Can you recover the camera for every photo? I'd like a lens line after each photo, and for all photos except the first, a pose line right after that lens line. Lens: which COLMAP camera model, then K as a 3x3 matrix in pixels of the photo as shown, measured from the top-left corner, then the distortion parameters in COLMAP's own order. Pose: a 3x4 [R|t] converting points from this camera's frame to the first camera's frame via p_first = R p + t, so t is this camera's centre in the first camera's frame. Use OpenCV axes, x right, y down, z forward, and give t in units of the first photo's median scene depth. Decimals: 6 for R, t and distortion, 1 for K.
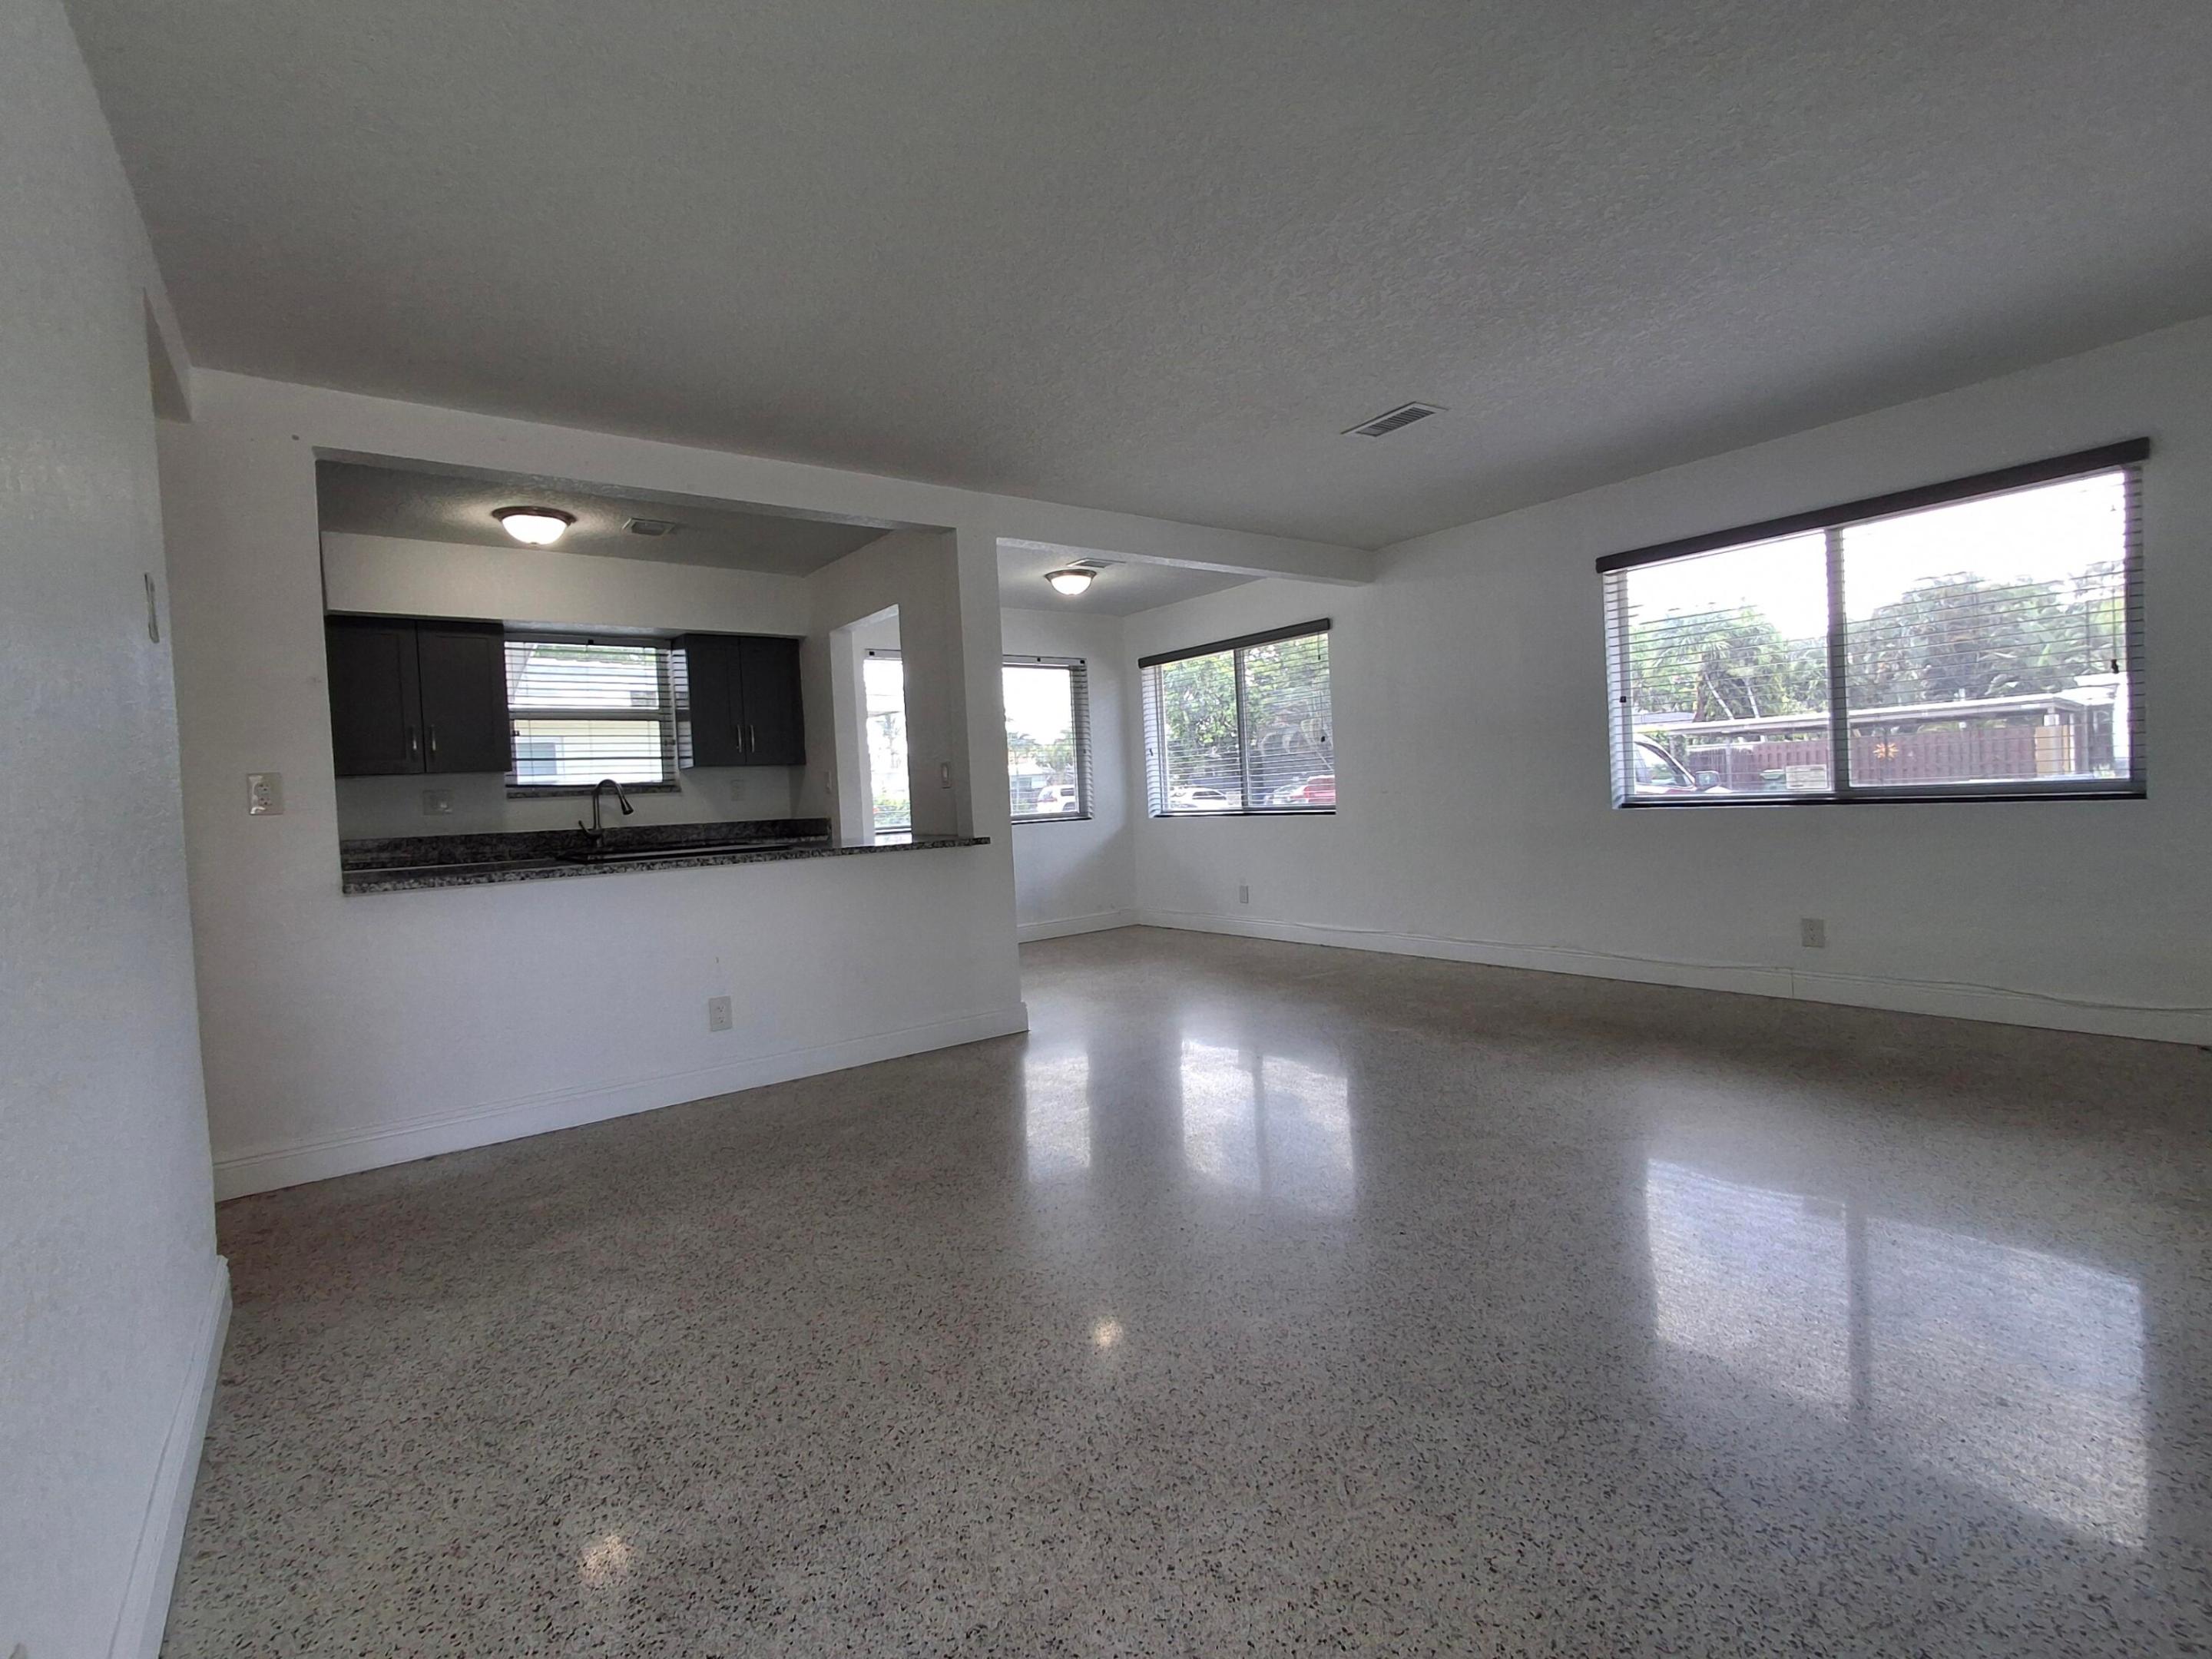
lens RADIAL K [[1039.2, 0, 1106.0], [0, 1039.2, 829.5], [0, 0, 1]] dist [0.000421, -0.000106]
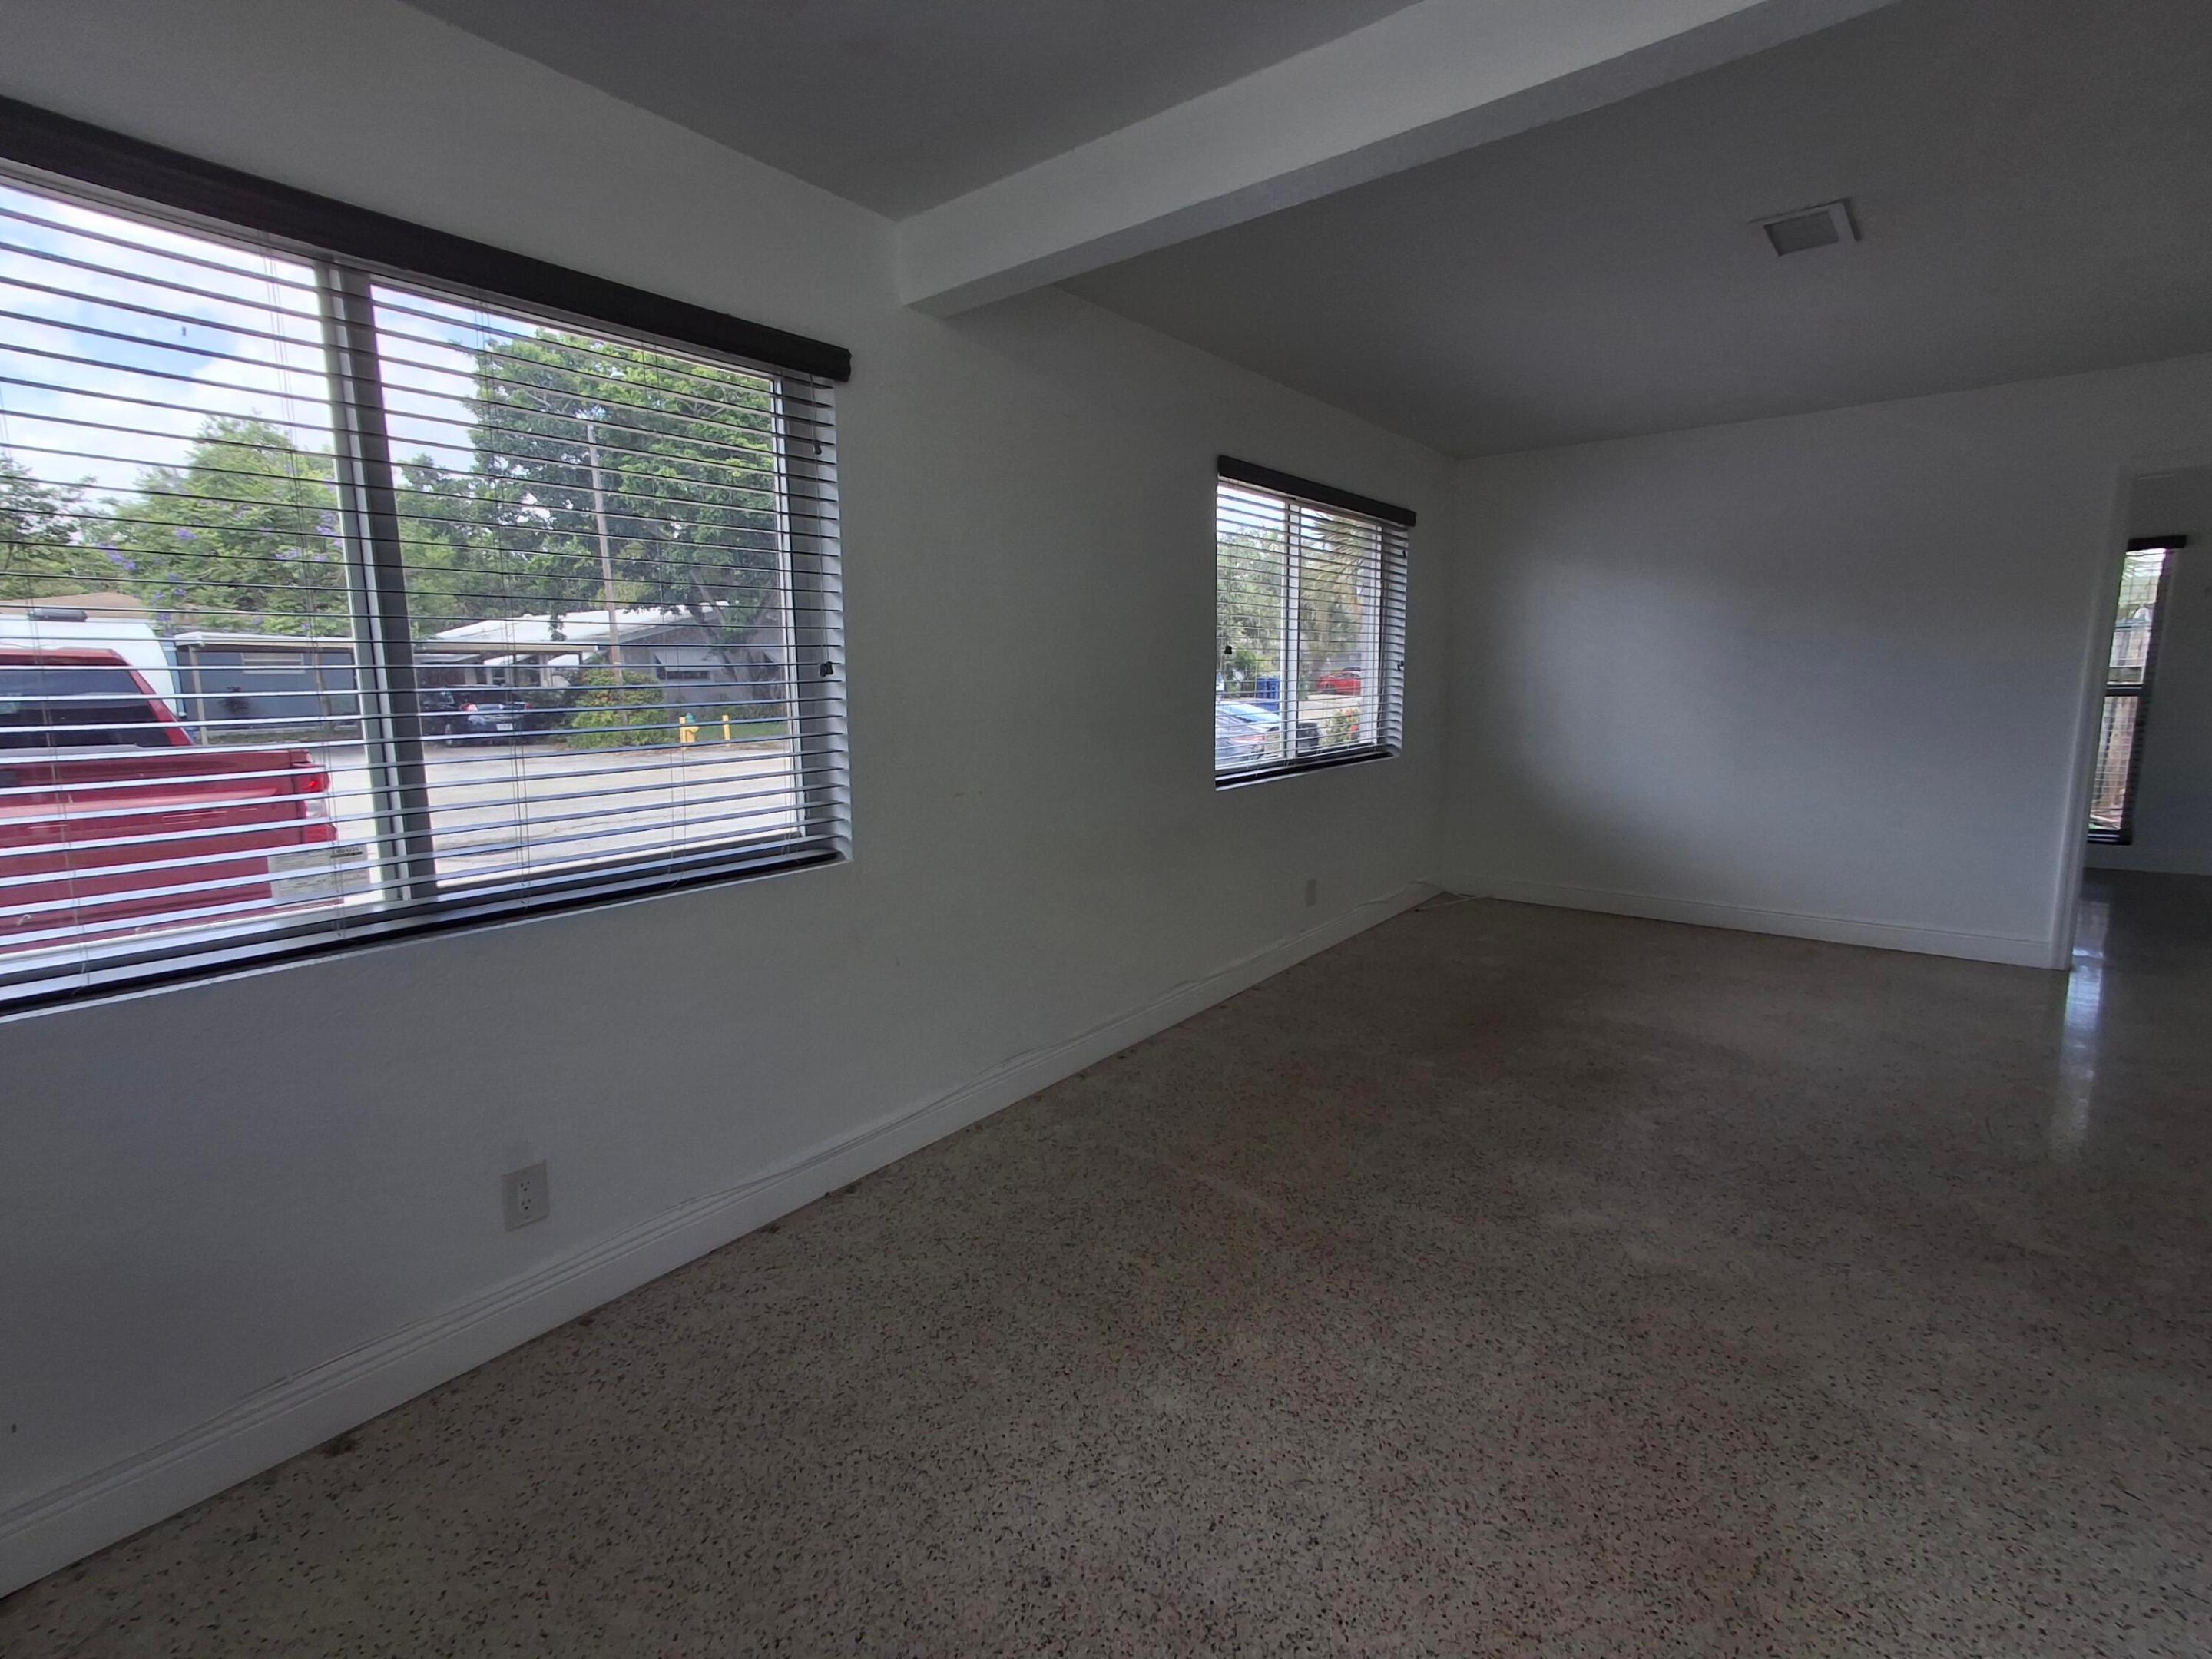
lens RADIAL K [[1018.5, 0, 1106.6], [0, 1018.5, 803.1], [0, 0, 1]] dist [-0.000274, -0.000194]
pose [[-0.228523, -0.072694, 0.970821, -0.274449], [0.061408, 0.994146, 0.088896, -0.097180], [-0.971600, 0.079931, -0.222721, 1.483578]]
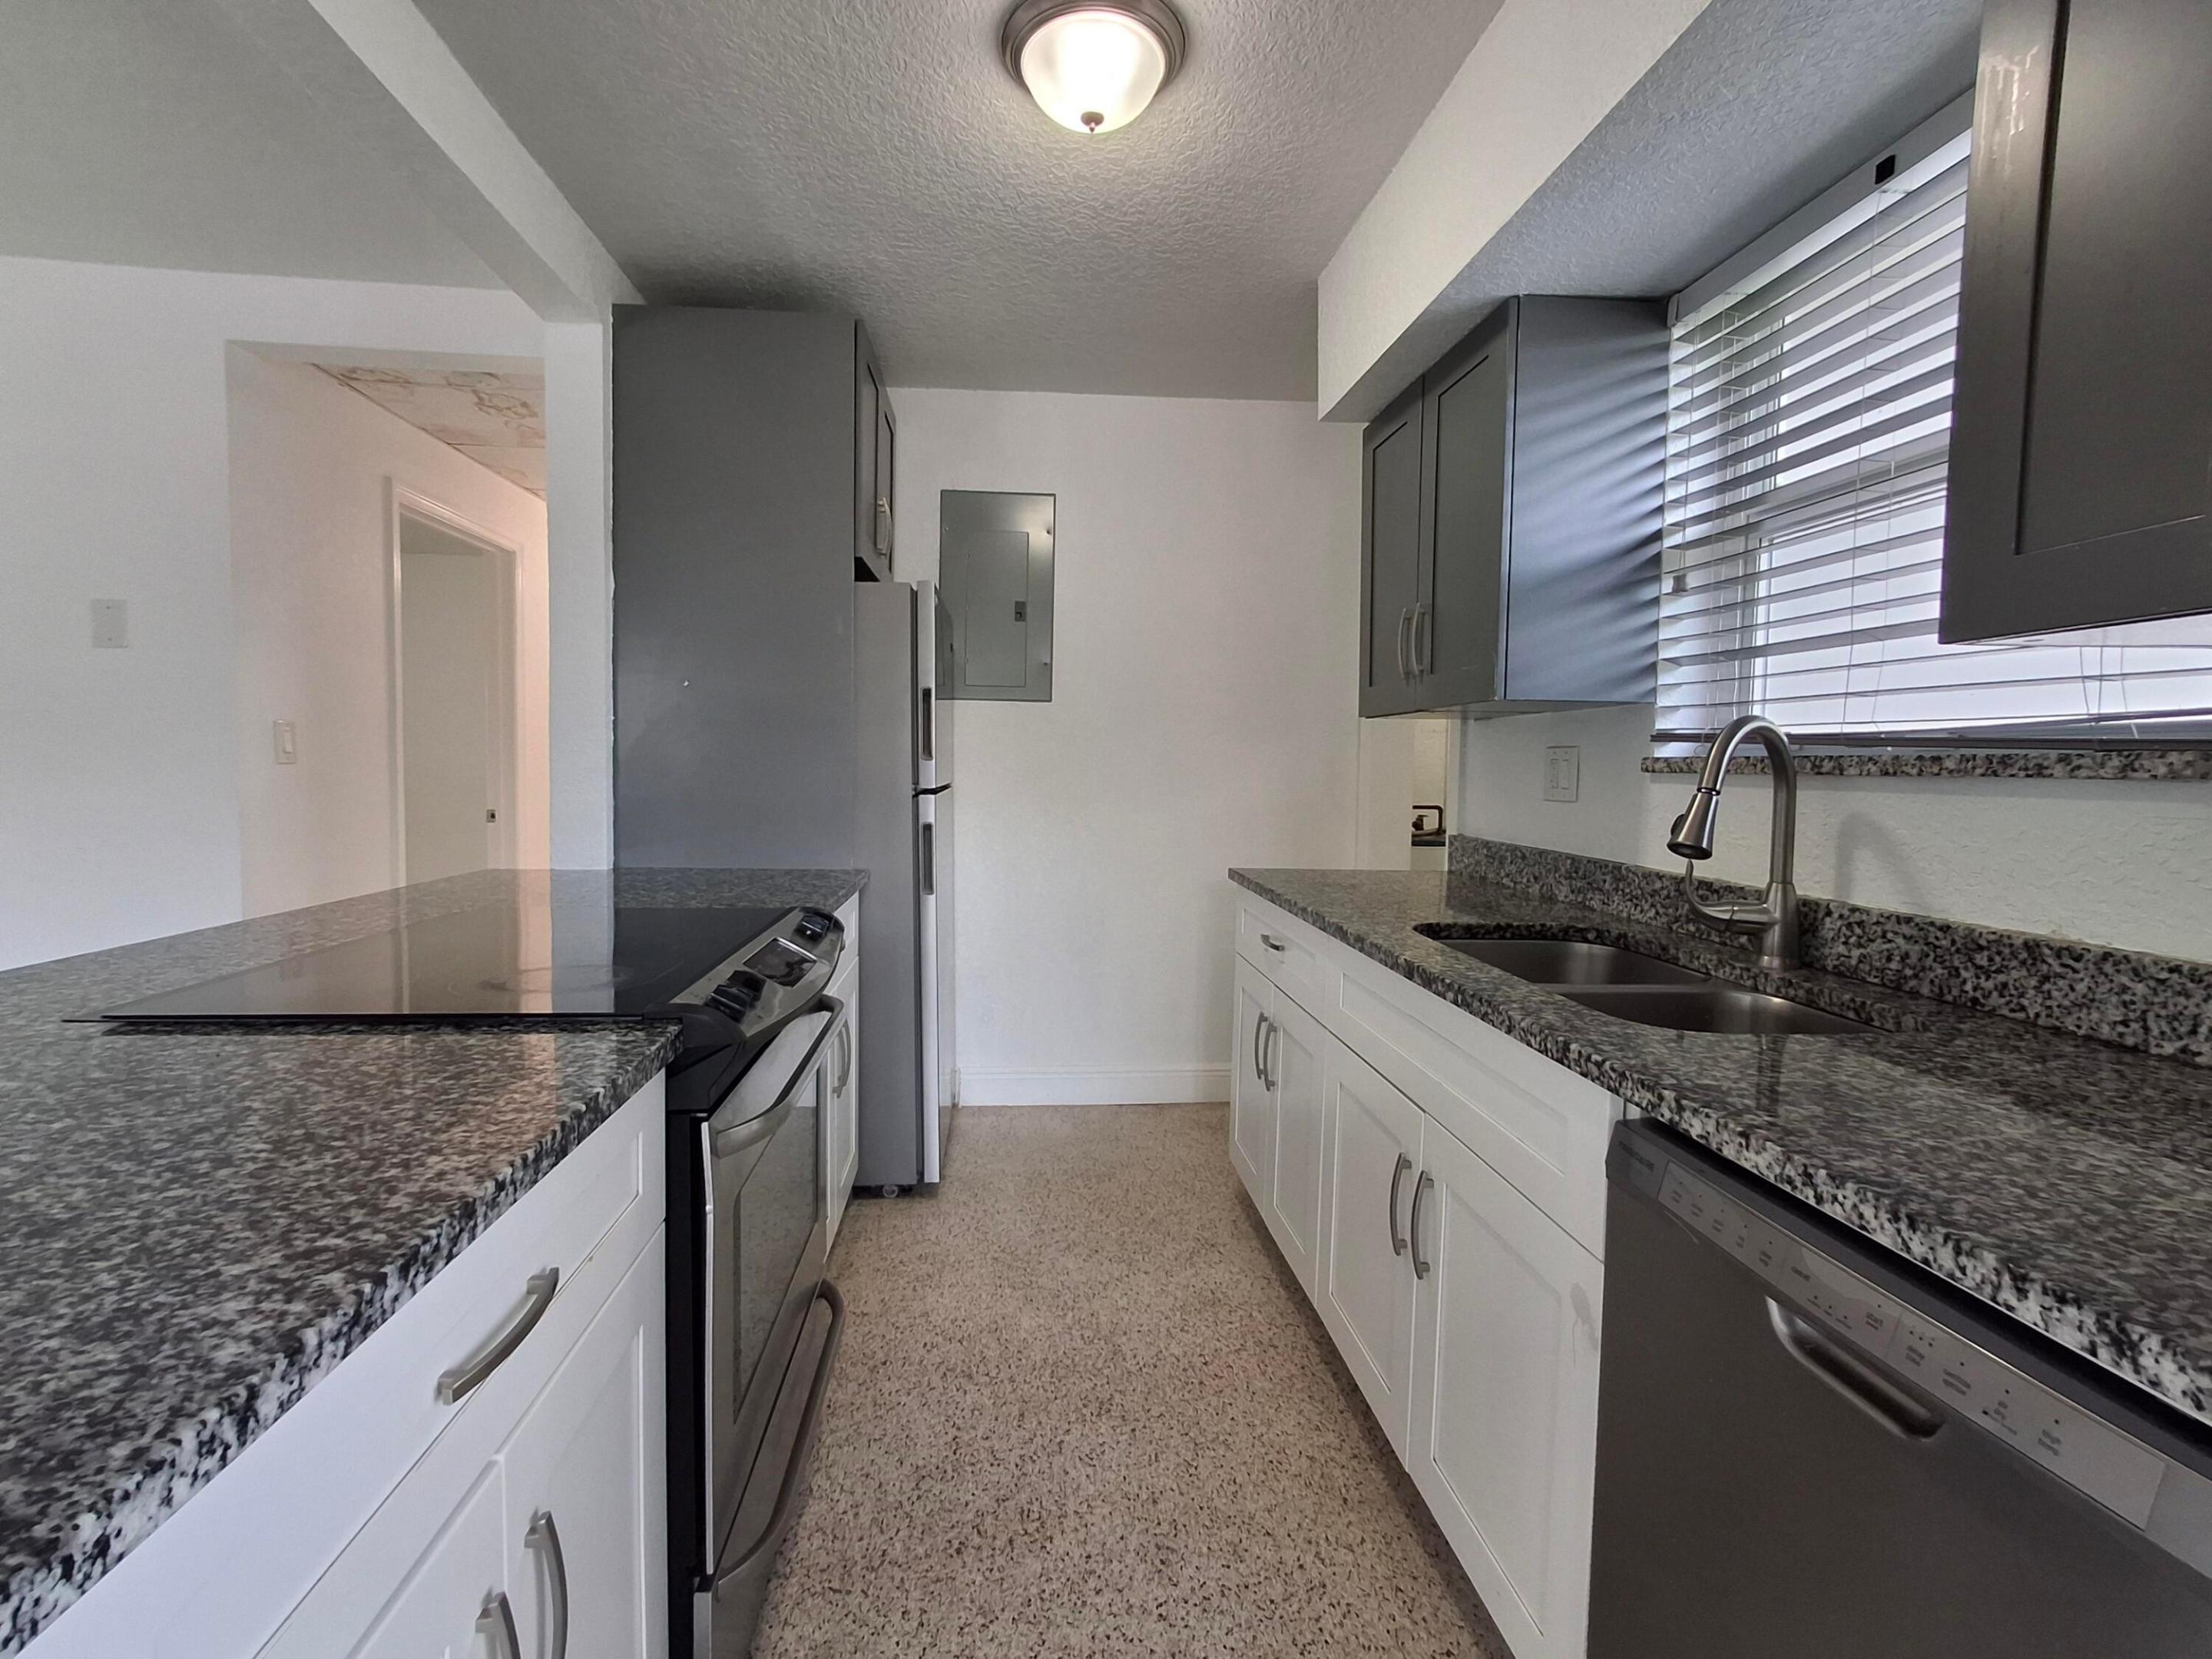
lens RADIAL K [[1014.4, 0, 1078.4], [0, 1014.4, 825.6], [0, 0, 1]] dist [0.000221, -0.000629]
pose [[-0.549071, 0.097296, -0.830093, -0.217532], [-0.017017, 0.991693, 0.127493, -0.065029], [0.835602, 0.084128, -0.542855, 1.273410]]
